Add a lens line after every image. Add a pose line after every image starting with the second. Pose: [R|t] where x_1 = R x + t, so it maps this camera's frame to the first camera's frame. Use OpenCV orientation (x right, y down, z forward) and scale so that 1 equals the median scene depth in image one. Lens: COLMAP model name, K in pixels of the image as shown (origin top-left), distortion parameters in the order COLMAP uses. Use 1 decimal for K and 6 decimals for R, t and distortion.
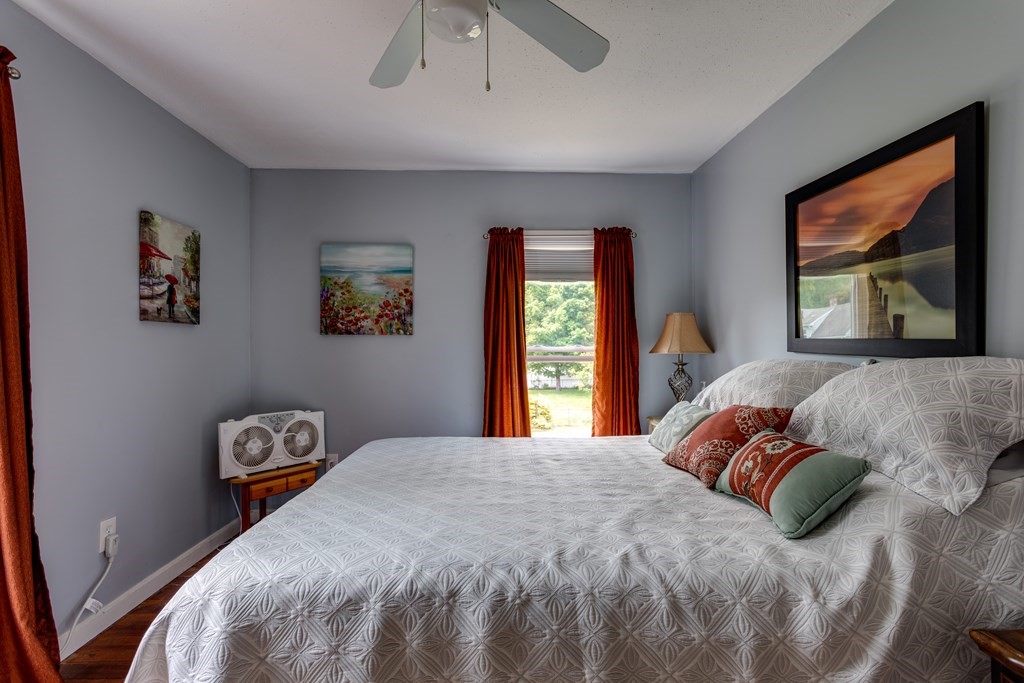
lens RADIAL K [[486.0, 0, 500.9], [0, 486.0, 342.1], [0, 0, 1]] dist [0.000047, 0.000648]
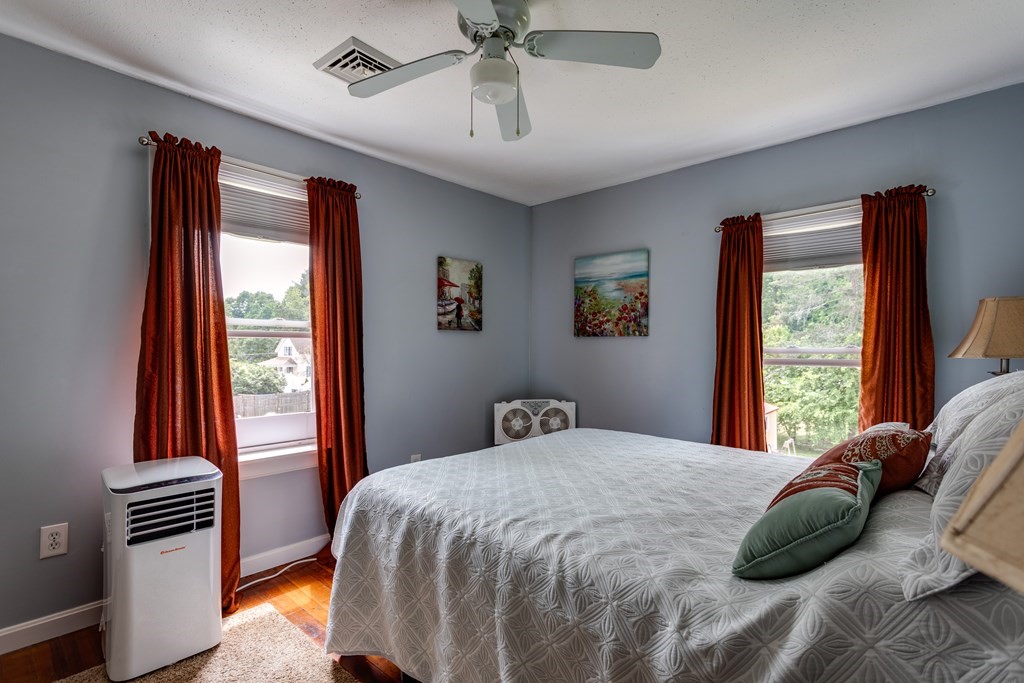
lens RADIAL K [[486.0, 0, 500.9], [0, 486.0, 342.1], [0, 0, 1]] dist [0.000047, 0.000648]
pose [[0.710941, -0.004541, -0.703237, 0.430373], [0.003805, 0.999989, -0.002610, -0.000210], [0.703241, -0.000821, 0.710951, 0.054761]]
